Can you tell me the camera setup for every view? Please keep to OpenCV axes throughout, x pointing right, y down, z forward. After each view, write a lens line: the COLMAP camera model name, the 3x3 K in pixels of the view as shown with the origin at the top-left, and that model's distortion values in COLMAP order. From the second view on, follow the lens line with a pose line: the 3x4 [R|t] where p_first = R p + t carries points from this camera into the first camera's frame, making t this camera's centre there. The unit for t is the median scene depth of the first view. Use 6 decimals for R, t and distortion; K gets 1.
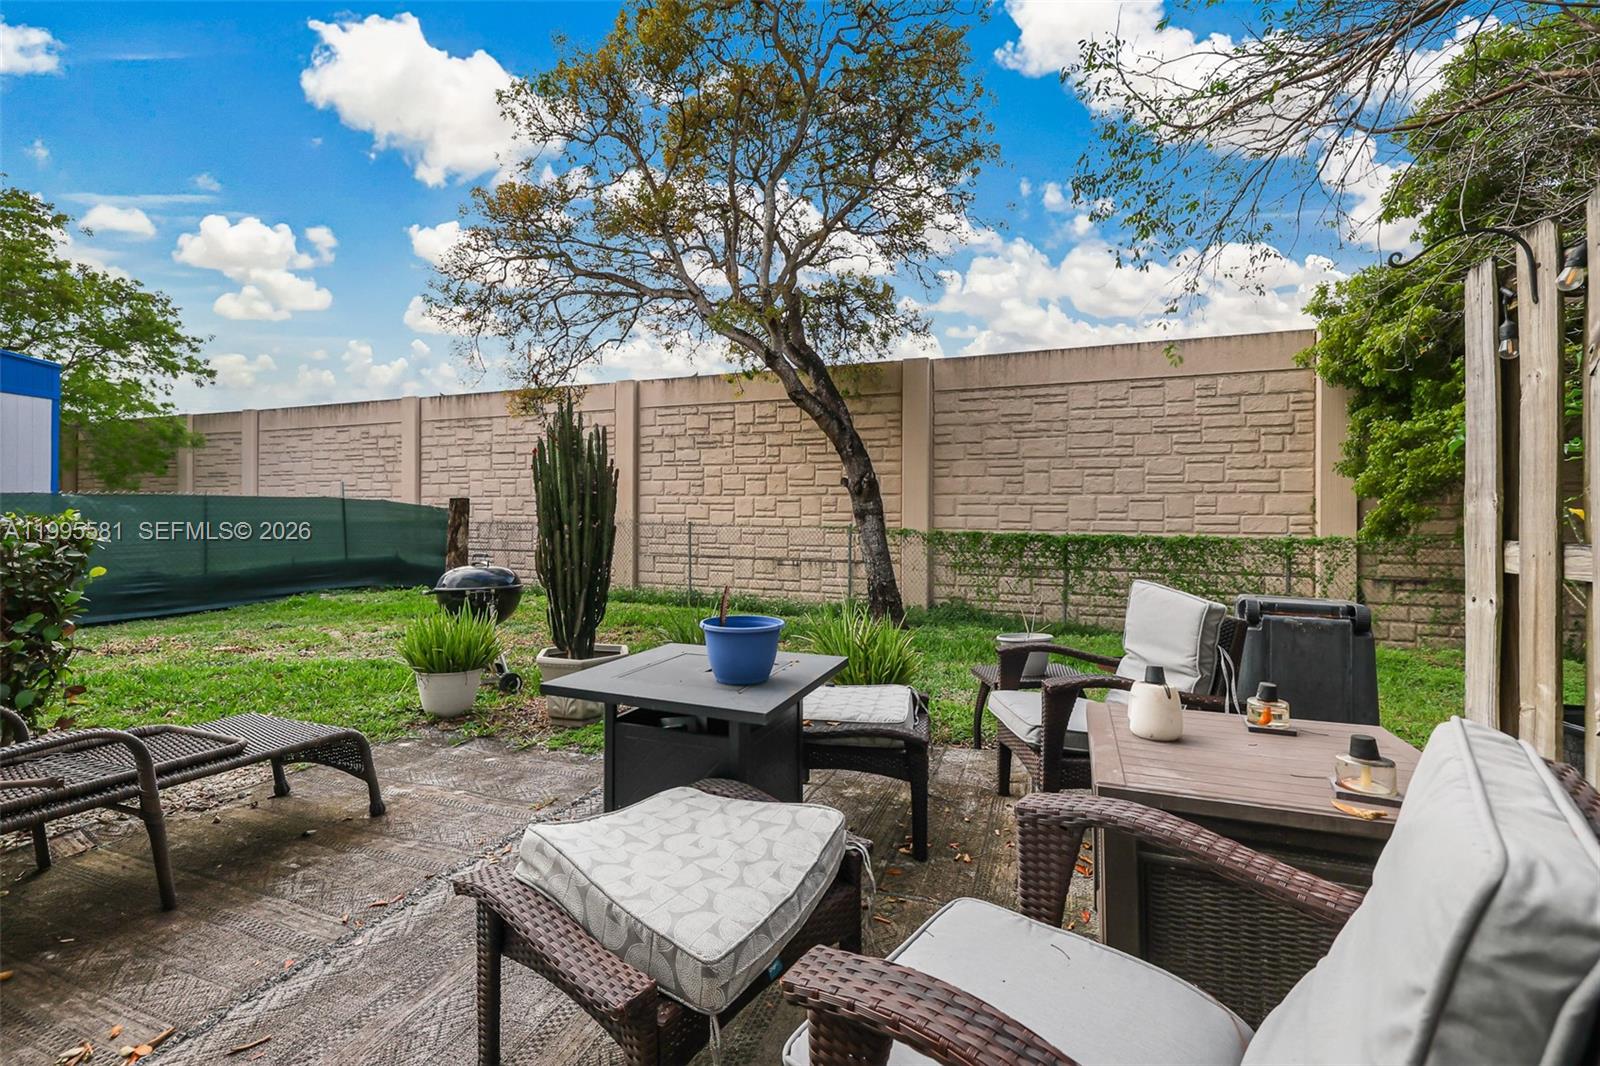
lens RADIAL K [[675.7, 0, 785.2], [0, 675.7, 507.9], [0, 0, 1]] dist [-0.000710, -0.001148]
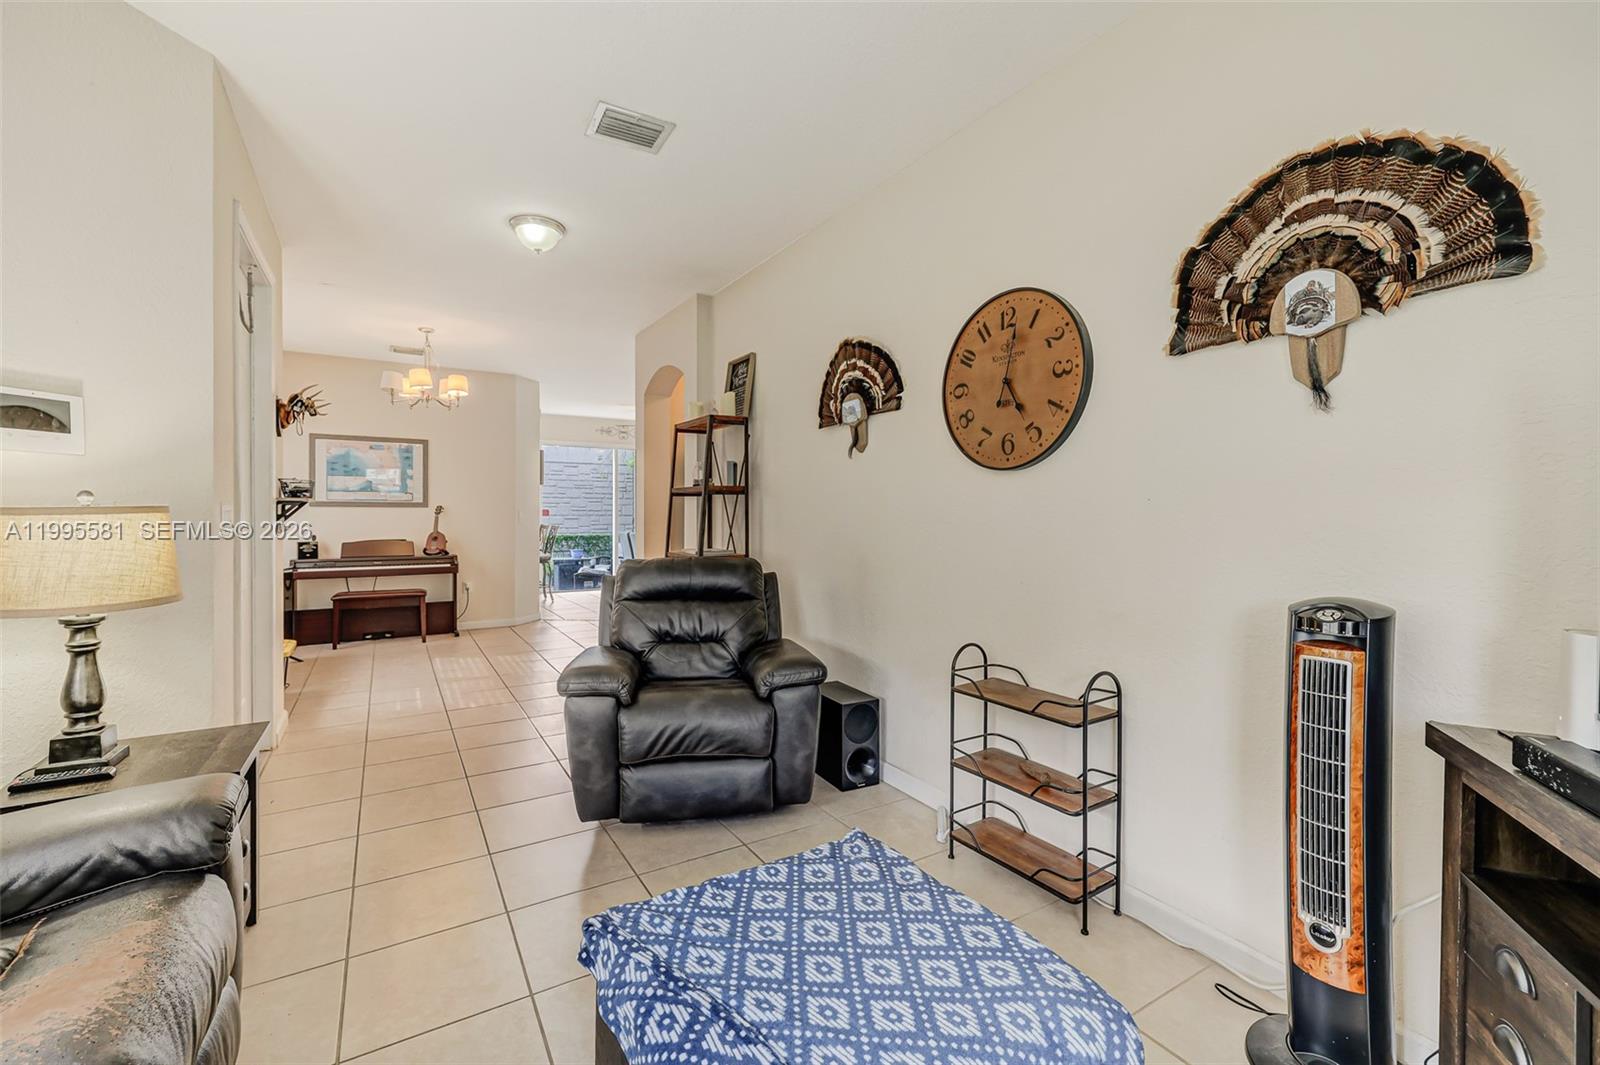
lens RADIAL K [[675.7, 0, 798.9], [0, 675.7, 521.7], [0, 0, 1]] dist [-0.000710, -0.001148]
pose [[0.598977, -0.013653, 0.800650, -0.799740], [-0.002276, 0.999822, 0.018753, -0.046051], [-0.800763, -0.013055, 0.598839, -0.925957]]
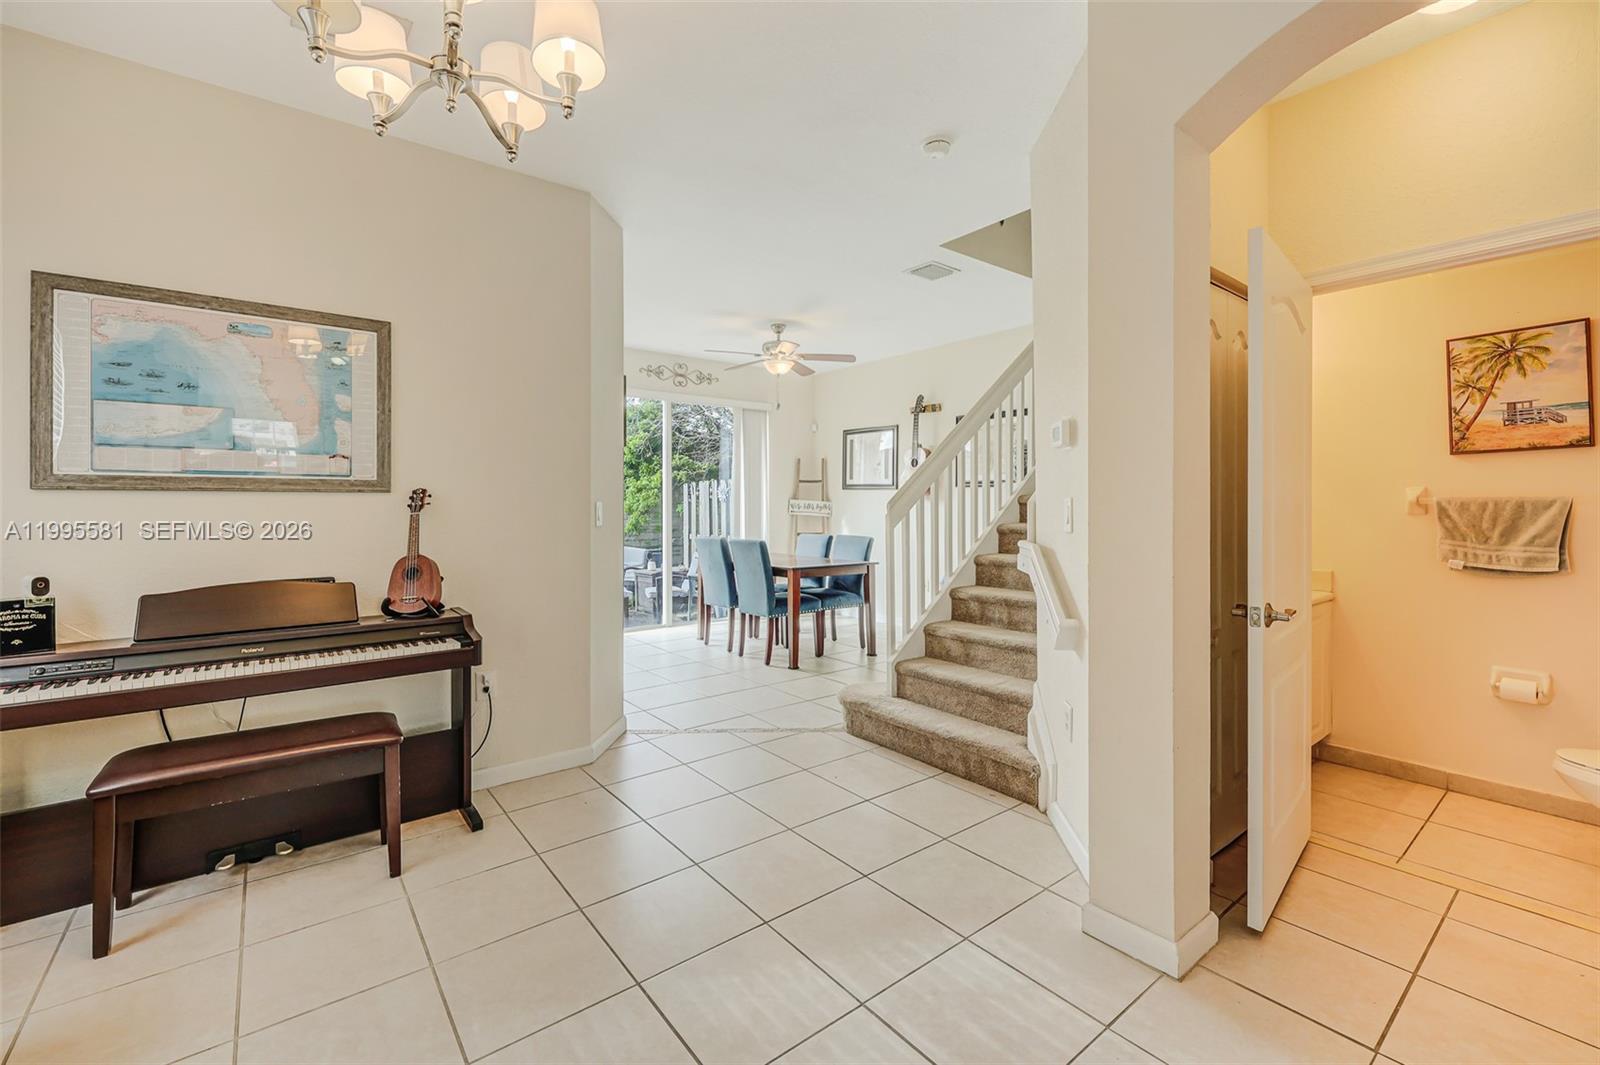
lens RADIAL K [[675.7, 0, 786.6], [0, 675.7, 504.8], [0, 0, 1]] dist [-0.000710, -0.001148]
pose [[0.509473, -0.008185, 0.860448, -0.624182], [0.002286, 0.999964, 0.008159, -0.043882], [-0.860484, -0.002190, 0.509473, -0.477818]]
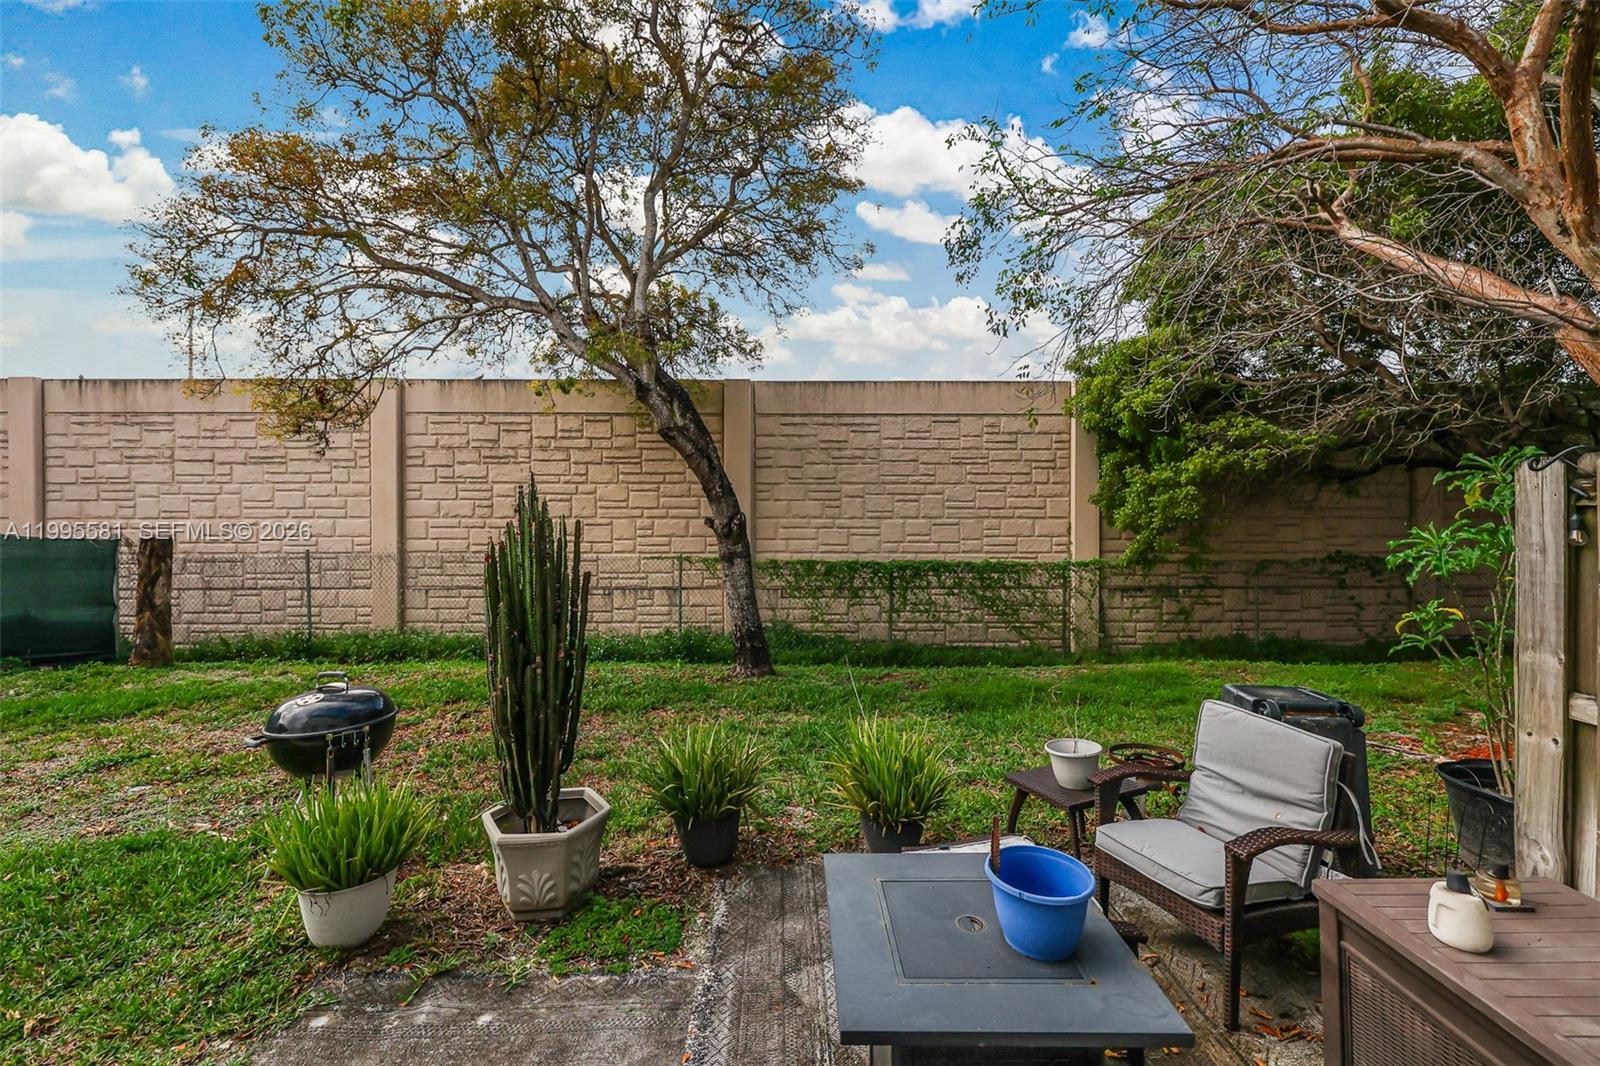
lens RADIAL K [[675.7, 0, 786.1], [0, 675.7, 507.6], [0, 0, 1]] dist [-0.000710, -0.001148]
pose [[0.927101, -0.007408, 0.374738, -0.128628], [0.002843, 0.999915, 0.012734, -0.055493], [-0.374800, -0.010740, 0.927043, 0.072631]]
